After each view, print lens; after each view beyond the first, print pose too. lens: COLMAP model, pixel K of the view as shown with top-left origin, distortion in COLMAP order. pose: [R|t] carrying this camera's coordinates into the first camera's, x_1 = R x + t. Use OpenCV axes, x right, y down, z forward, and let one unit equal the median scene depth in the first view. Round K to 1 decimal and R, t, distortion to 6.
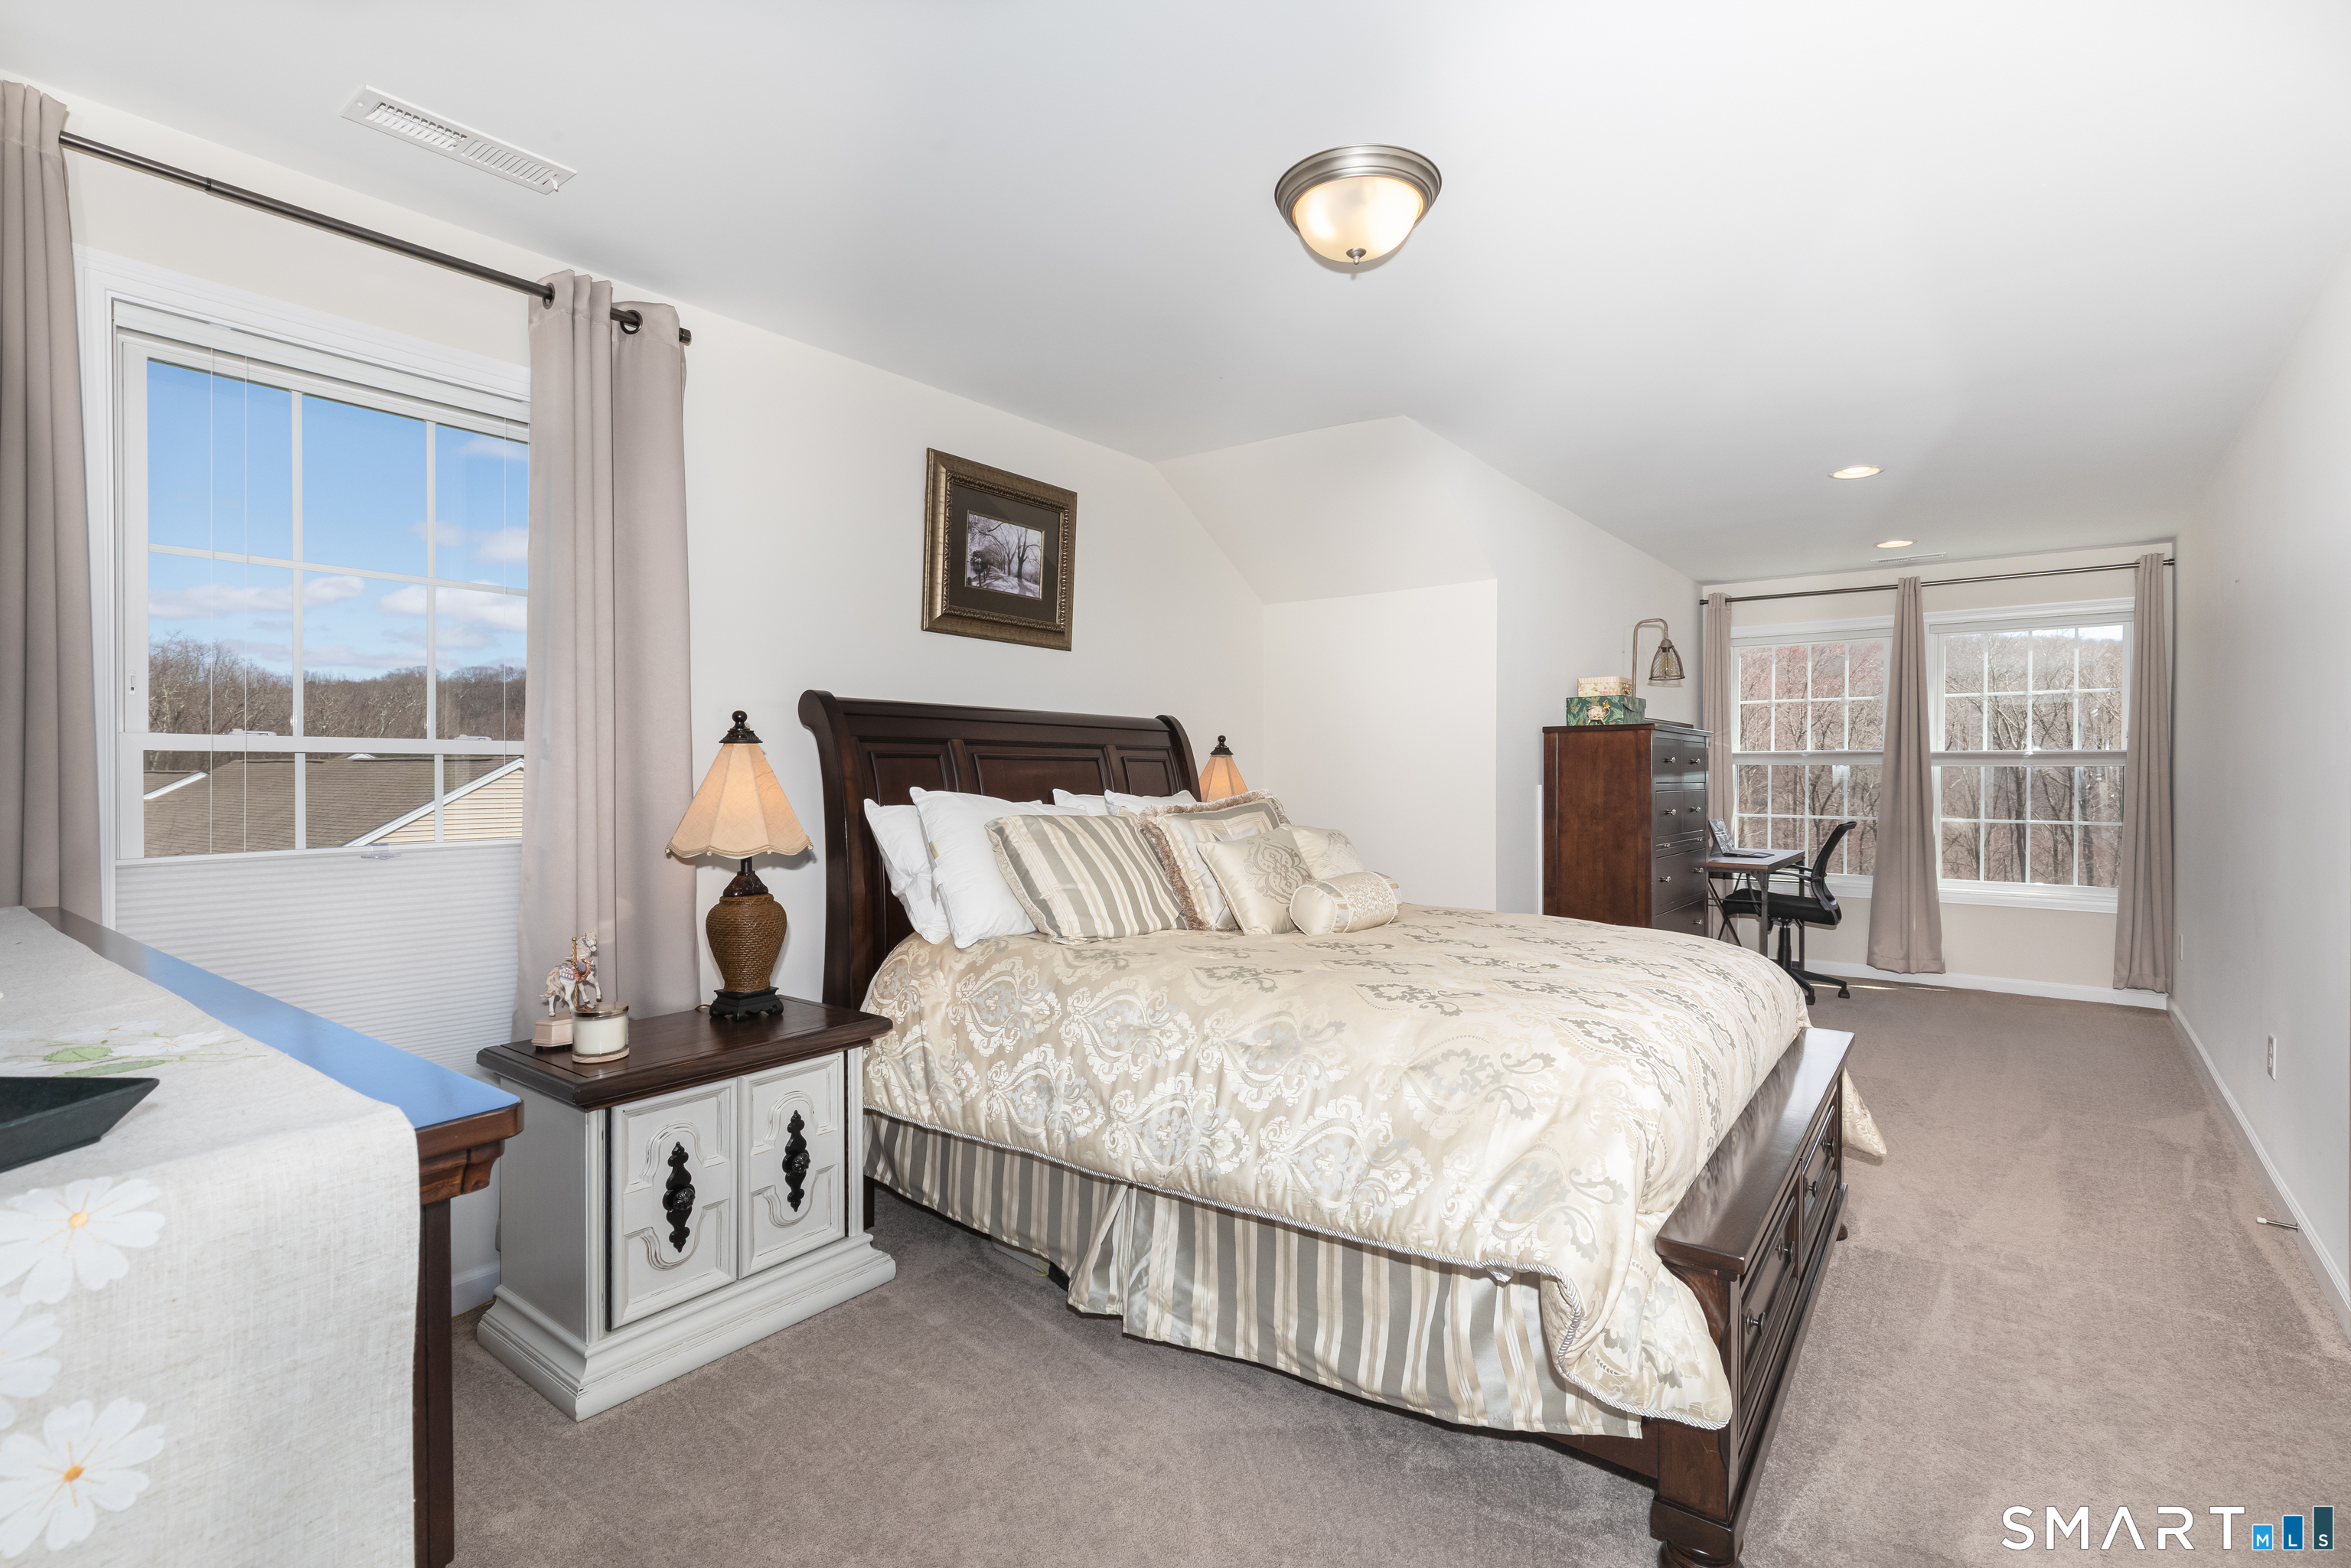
lens RADIAL K [[1074.4, 0, 1175.5], [0, 1074.4, 784.0], [0, 0, 1]] dist [0.000756, 0.000103]
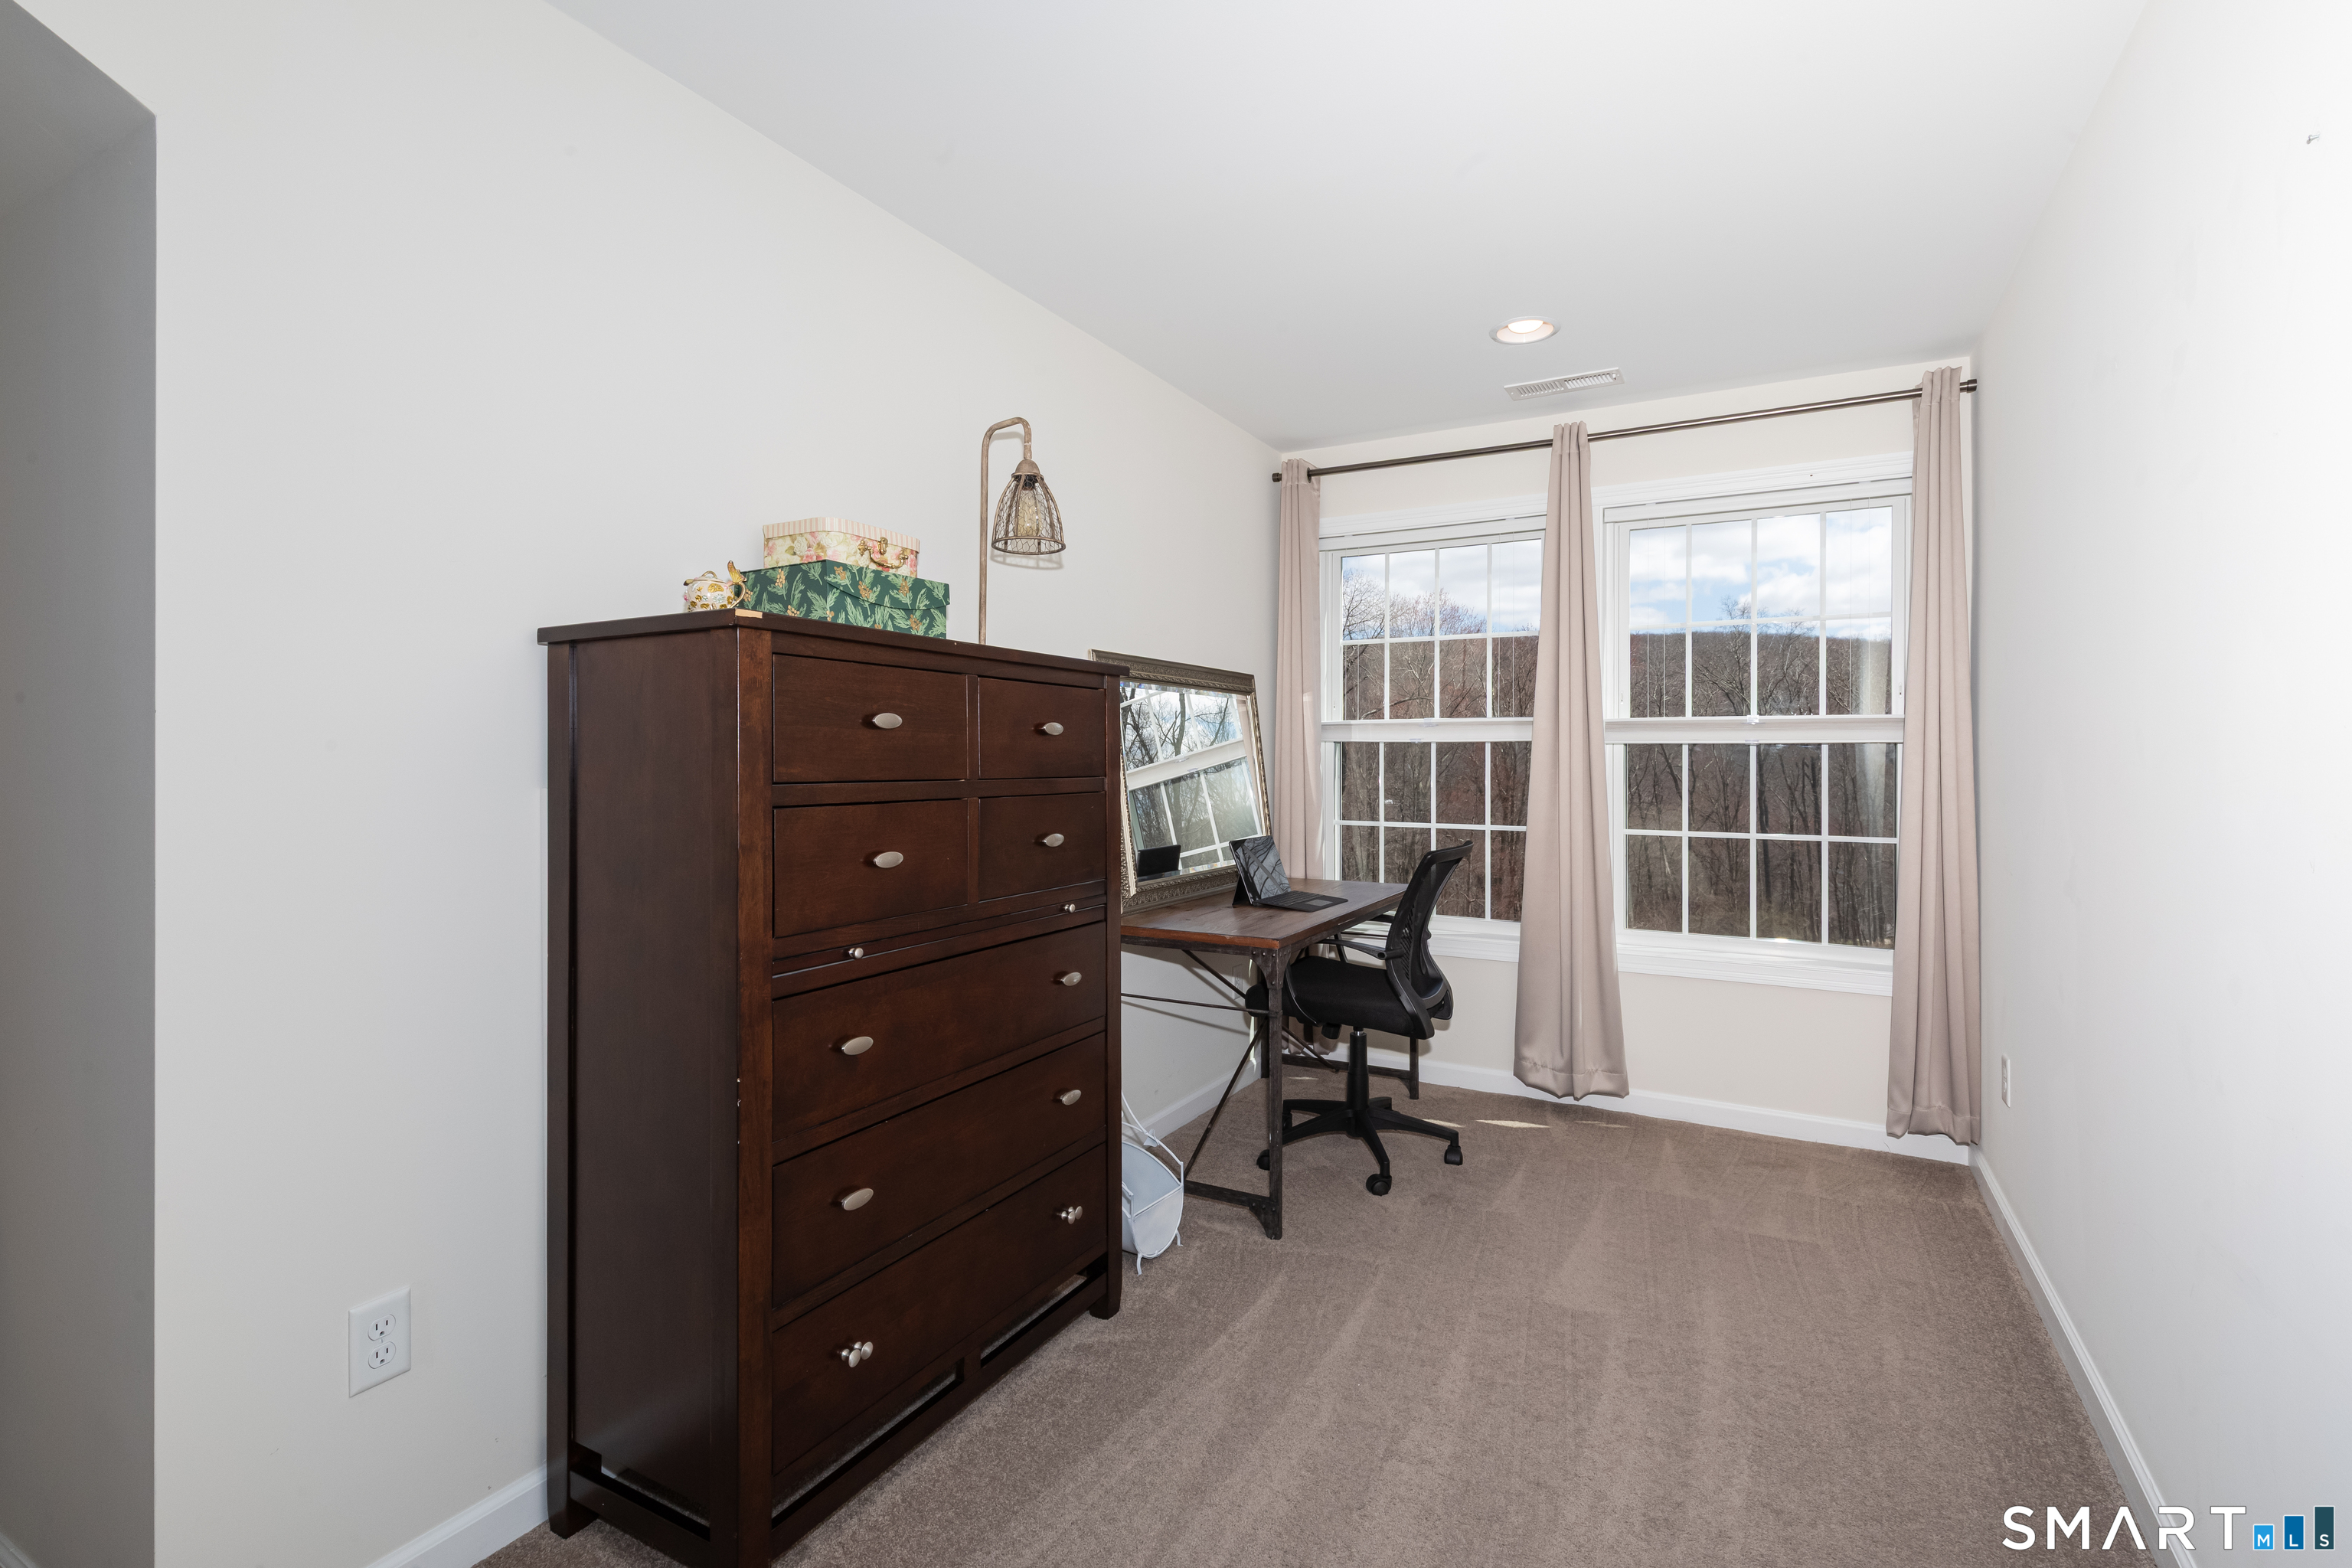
lens RADIAL K [[1046.1, 0, 1170.3], [0, 1046.1, 744.9], [0, 0, 1]] dist [-0.000596, -0.001248]
pose [[0.986820, 0.002078, 0.161808, 0.396408], [0.000429, 0.999880, -0.015454, -0.007398], [-0.161820, 0.015320, 0.986701, 0.498141]]
